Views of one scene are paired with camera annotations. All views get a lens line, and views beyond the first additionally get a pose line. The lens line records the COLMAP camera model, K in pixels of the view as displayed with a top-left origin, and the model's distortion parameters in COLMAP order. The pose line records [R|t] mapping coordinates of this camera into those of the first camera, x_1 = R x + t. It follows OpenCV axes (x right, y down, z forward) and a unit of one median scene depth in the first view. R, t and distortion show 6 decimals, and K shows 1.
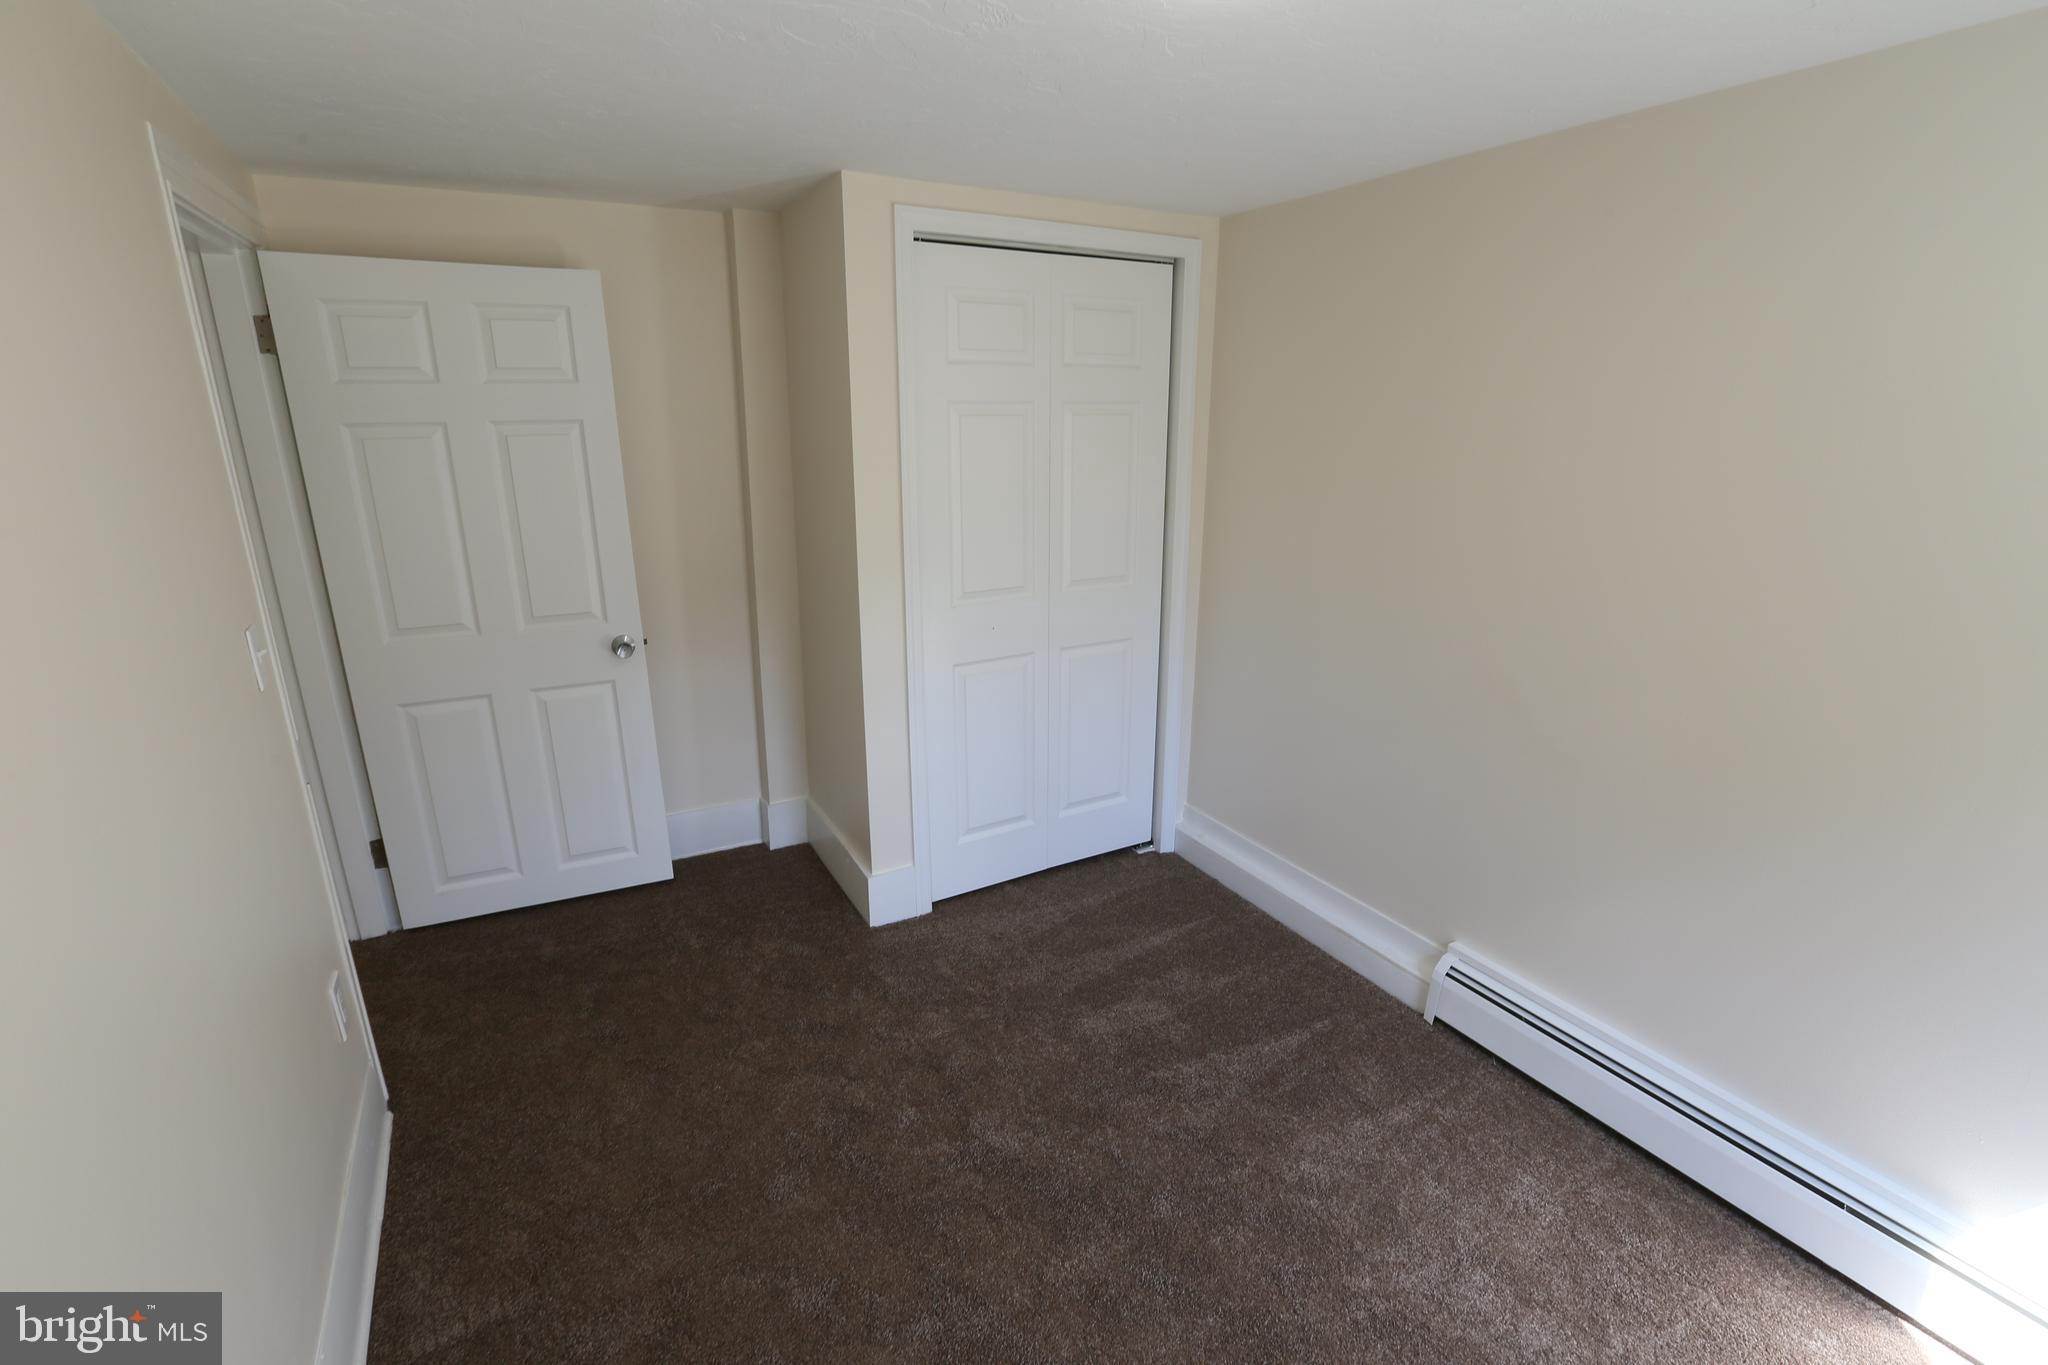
lens RADIAL K [[934.7, 0, 1026.8], [0, 934.7, 682.8], [0, 0, 1]] dist [-0.059970, 0.022983]
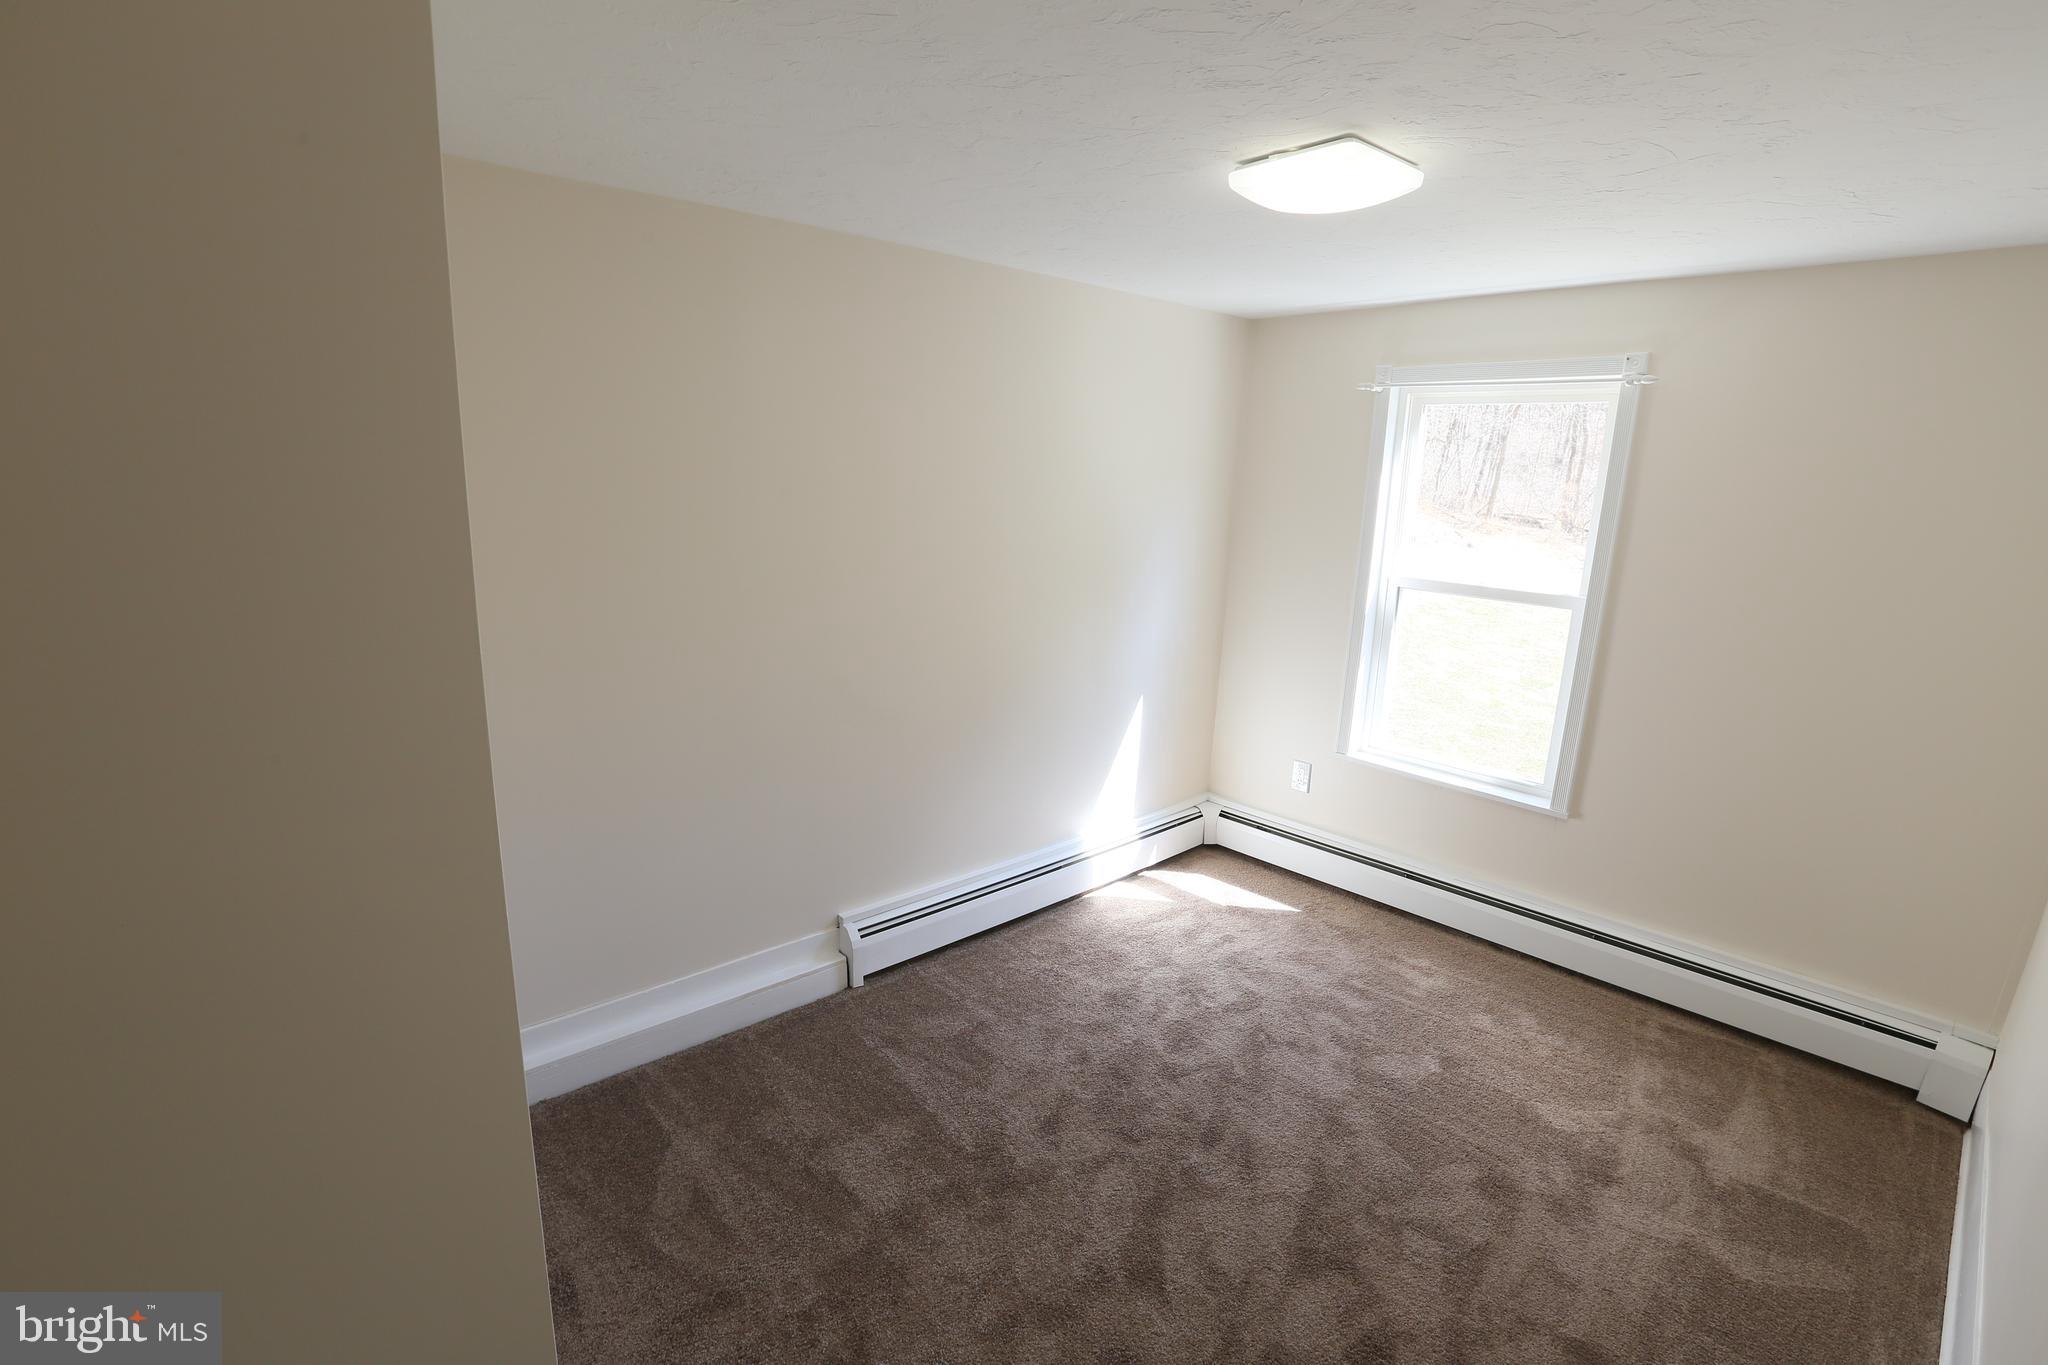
lens RADIAL K [[934.7, 0, 1026.8], [0, 934.7, 682.8], [0, 0, 1]] dist [-0.059970, 0.022983]
pose [[-0.220627, -0.227772, 0.948390, -0.628420], [0.237946, 0.930402, 0.278806, -0.259148], [-0.945888, 0.287178, -0.151075, 0.881205]]
